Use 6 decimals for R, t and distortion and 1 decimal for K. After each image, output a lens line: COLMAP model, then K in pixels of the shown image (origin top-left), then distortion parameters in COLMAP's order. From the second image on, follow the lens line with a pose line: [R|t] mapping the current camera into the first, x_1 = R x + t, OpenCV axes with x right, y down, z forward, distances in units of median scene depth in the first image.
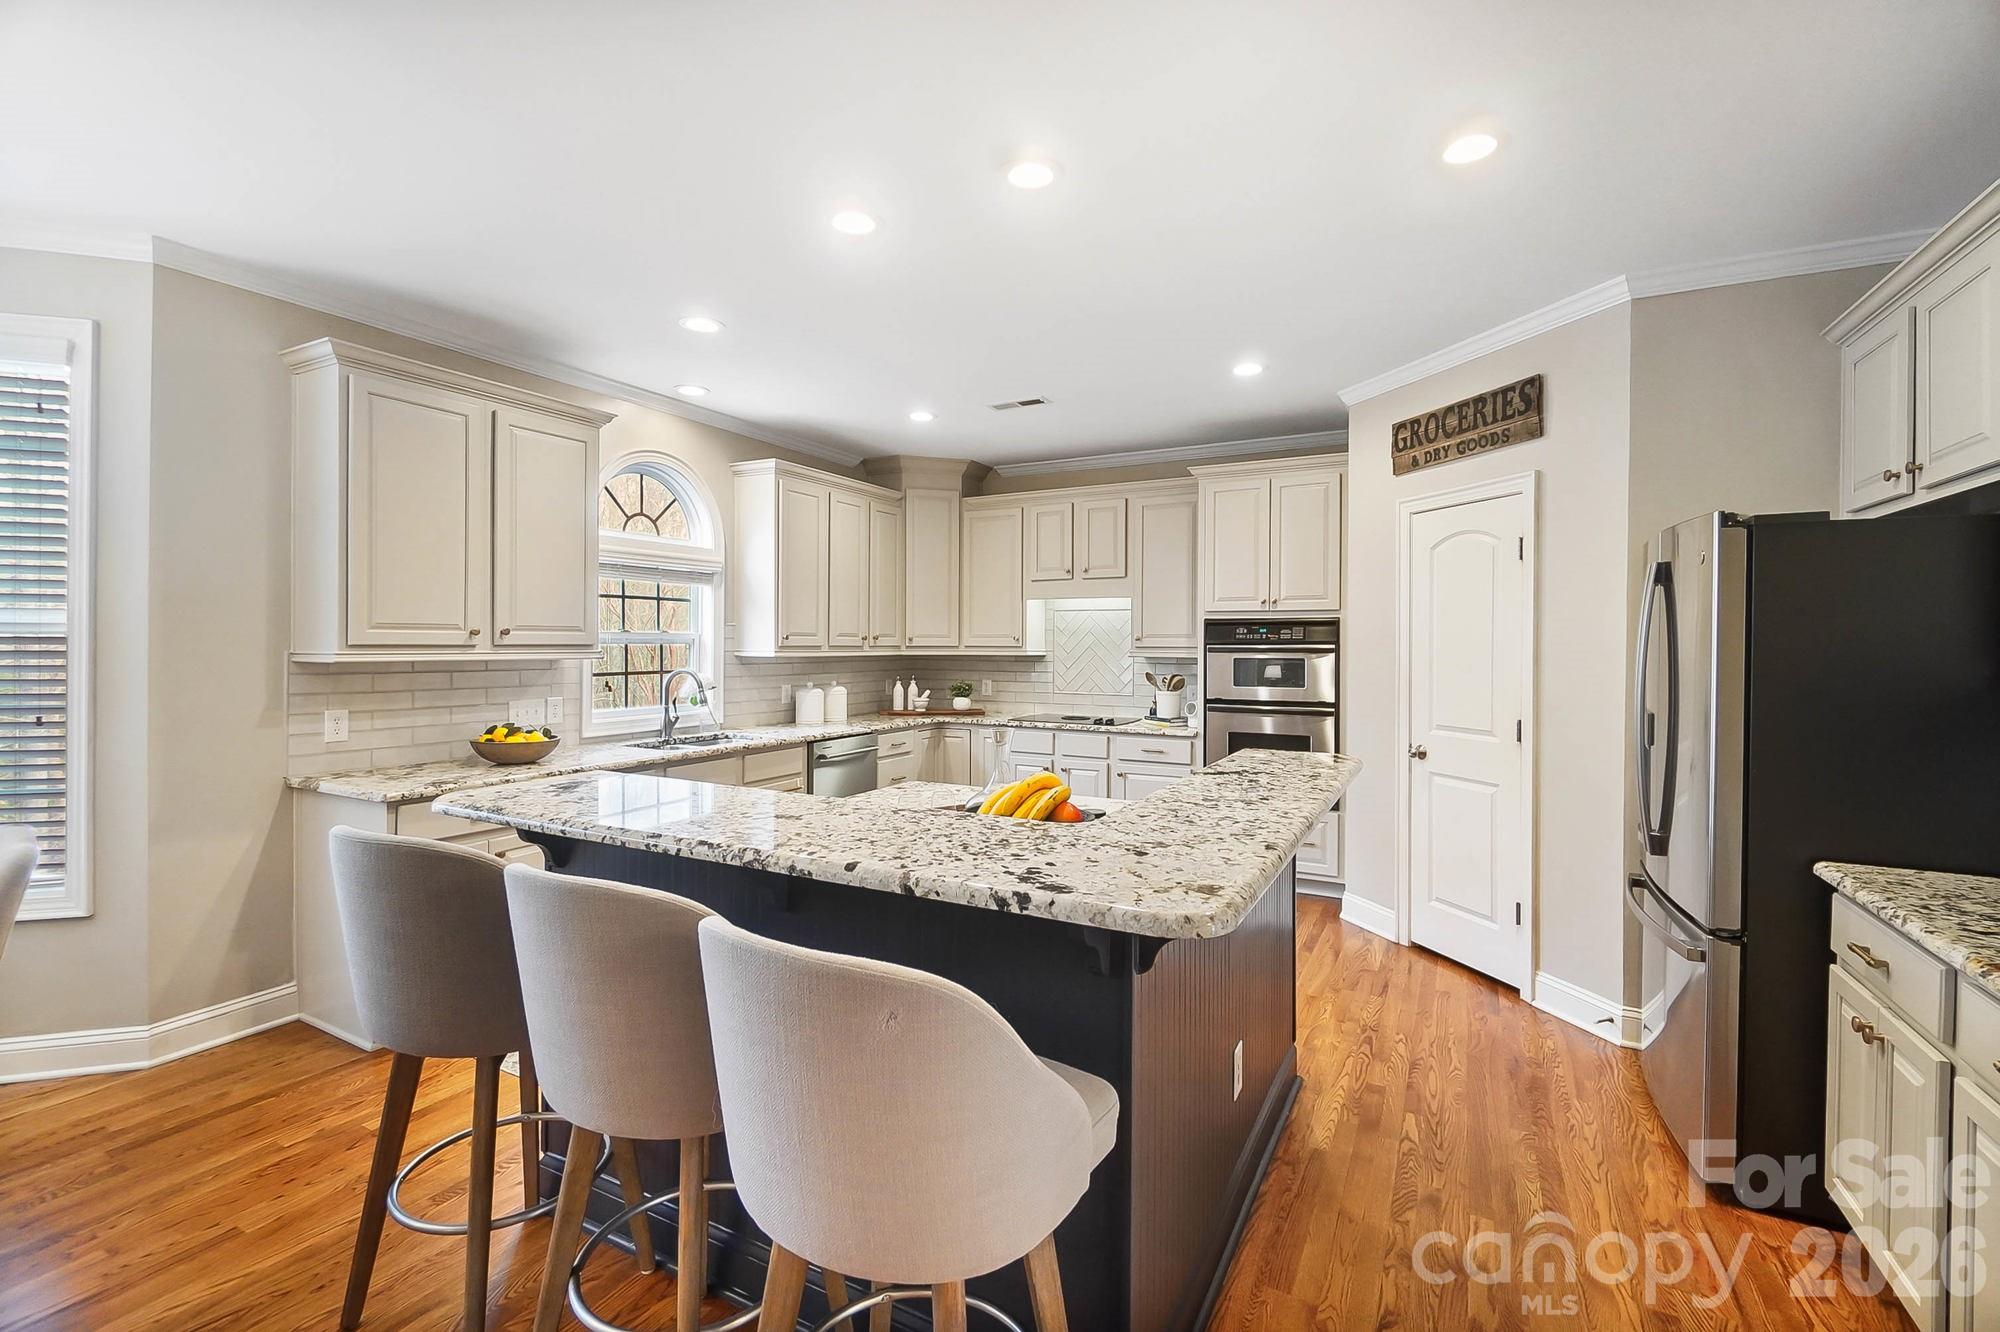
lens RADIAL K [[884.2, 0, 996.1], [0, 884.2, 651.5], [0, 0, 1]] dist [0.003934, -0.002440]
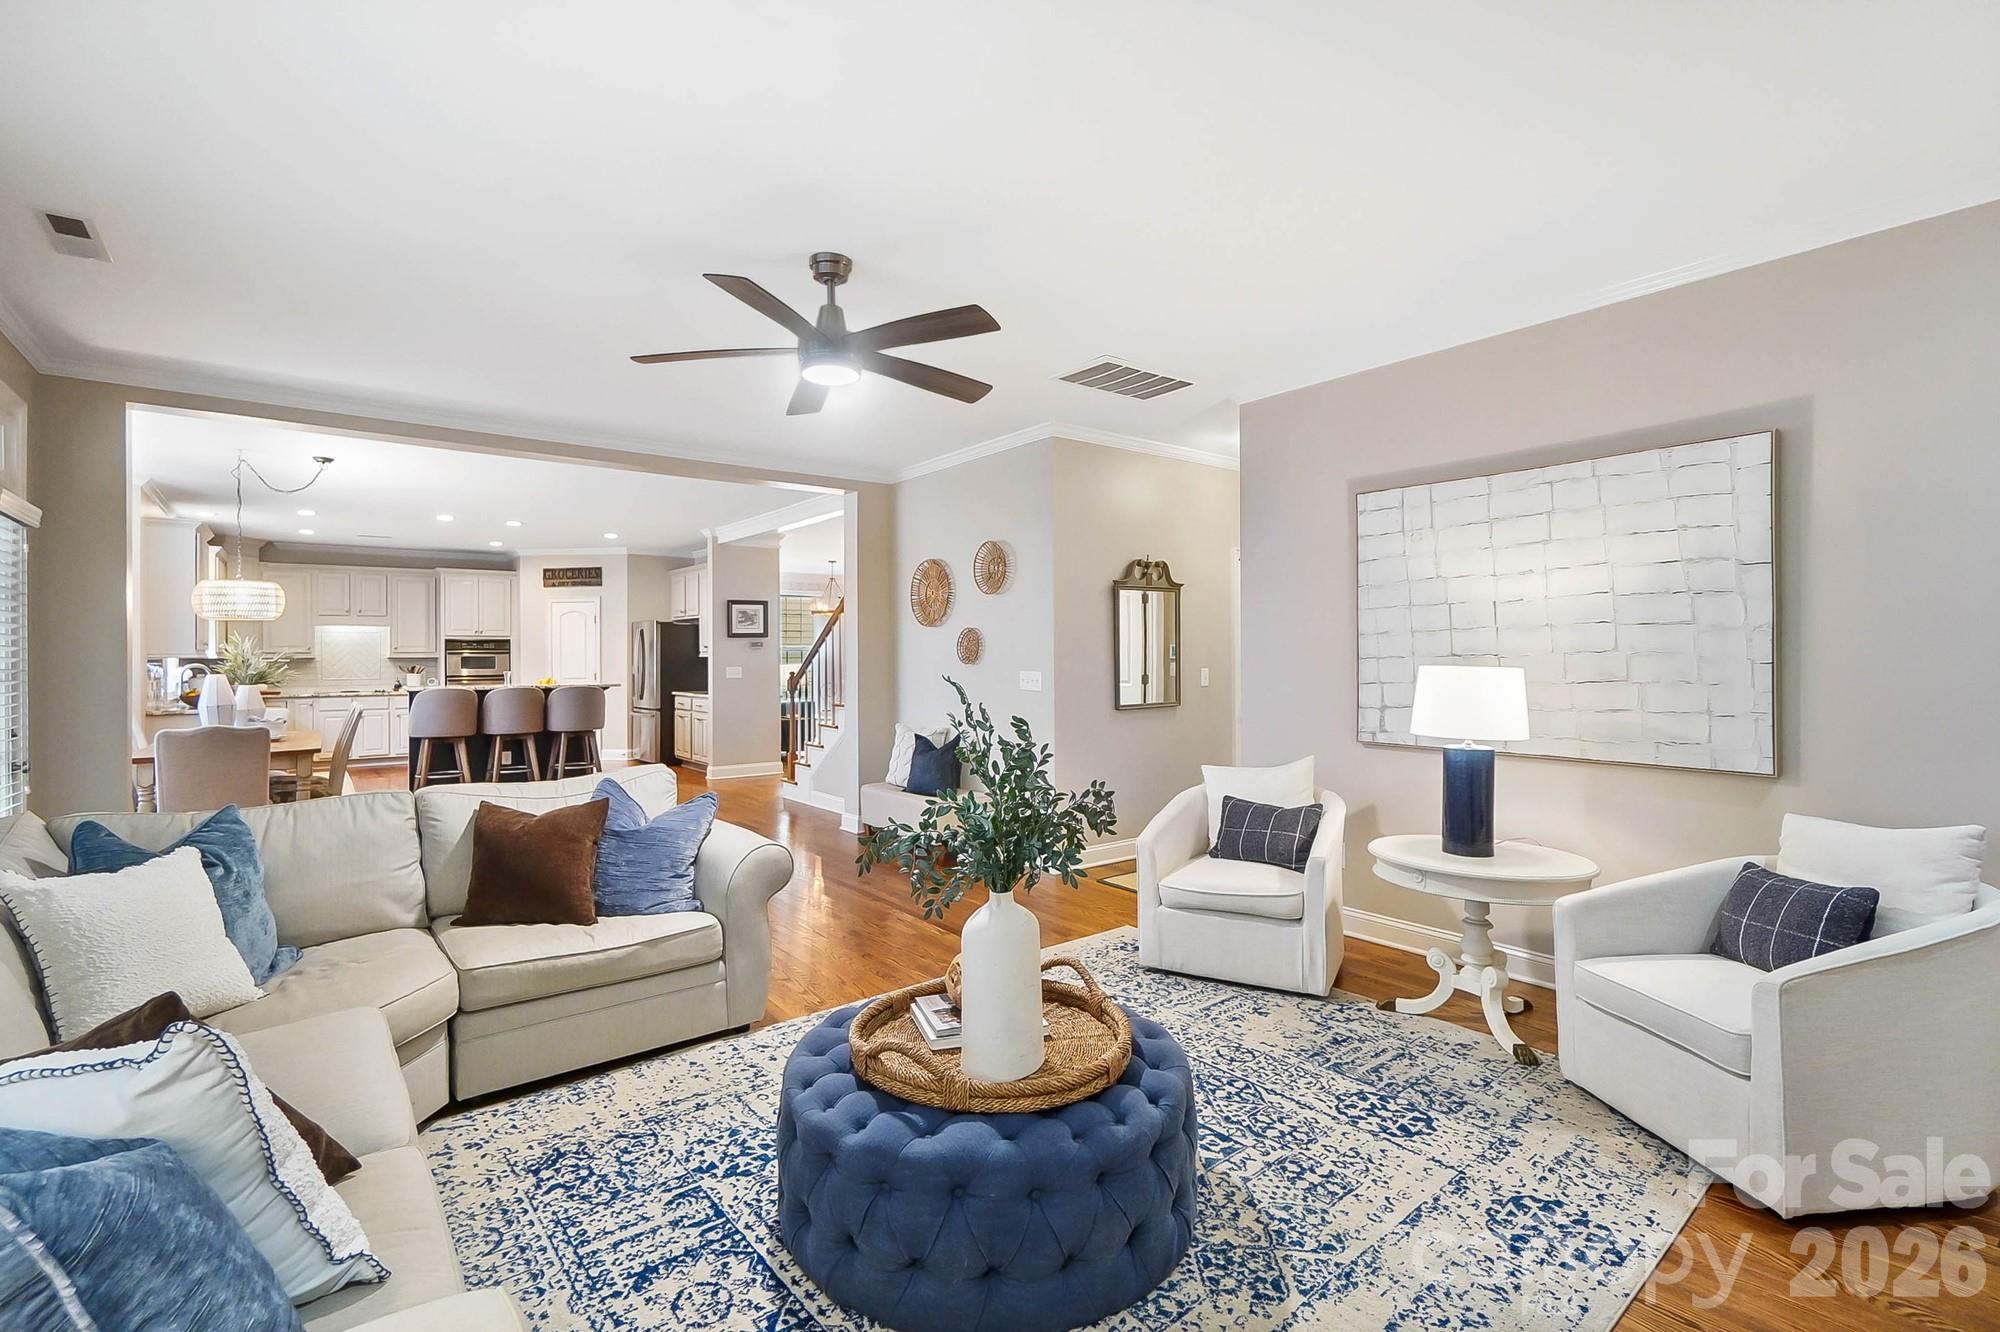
lens RADIAL K [[884.2, 0, 980.5], [0, 884.2, 653.2], [0, 0, 1]] dist [0.003934, -0.002440]
pose [[0.401403, -0.004474, 0.915891, -1.266728], [0.018329, 0.999827, -0.003150, 0.030162], [-0.915718, 0.018052, 0.401415, -1.111195]]
